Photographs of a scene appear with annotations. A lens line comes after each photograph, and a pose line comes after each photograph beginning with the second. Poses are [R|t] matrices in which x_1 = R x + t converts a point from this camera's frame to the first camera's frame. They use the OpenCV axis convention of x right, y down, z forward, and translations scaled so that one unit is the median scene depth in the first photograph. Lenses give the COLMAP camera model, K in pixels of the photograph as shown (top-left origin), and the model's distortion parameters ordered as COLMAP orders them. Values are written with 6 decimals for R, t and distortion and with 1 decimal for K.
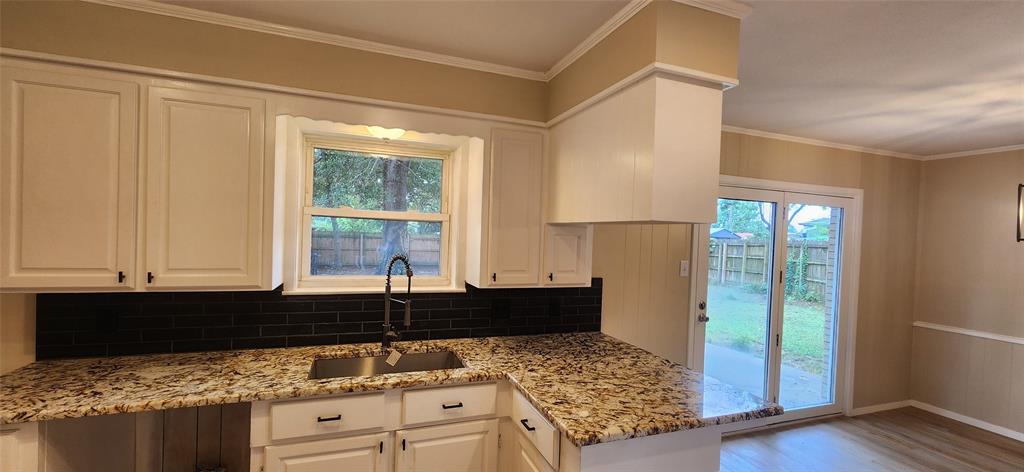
lens RADIAL K [[417.7, 0, 514.6], [0, 417.7, 240.0], [0, 0, 1]] dist [0.004549, -0.000171]
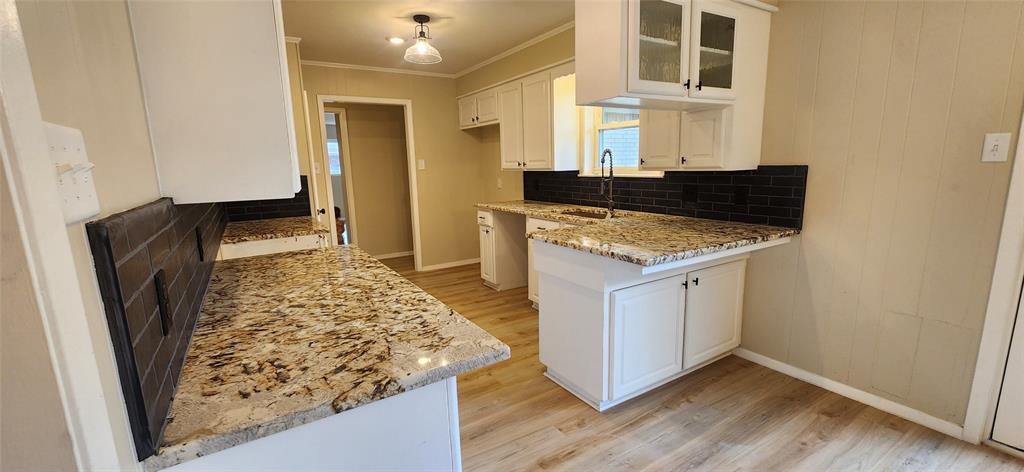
lens RADIAL K [[417.7, 0, 514.6], [0, 417.7, 240.0], [0, 0, 1]] dist [0.004549, -0.000171]
pose [[0.207487, 0.135200, -0.968850, 0.748251], [0.020003, 0.989610, 0.142380, 0.087845], [0.978033, -0.048922, 0.202627, 0.212054]]
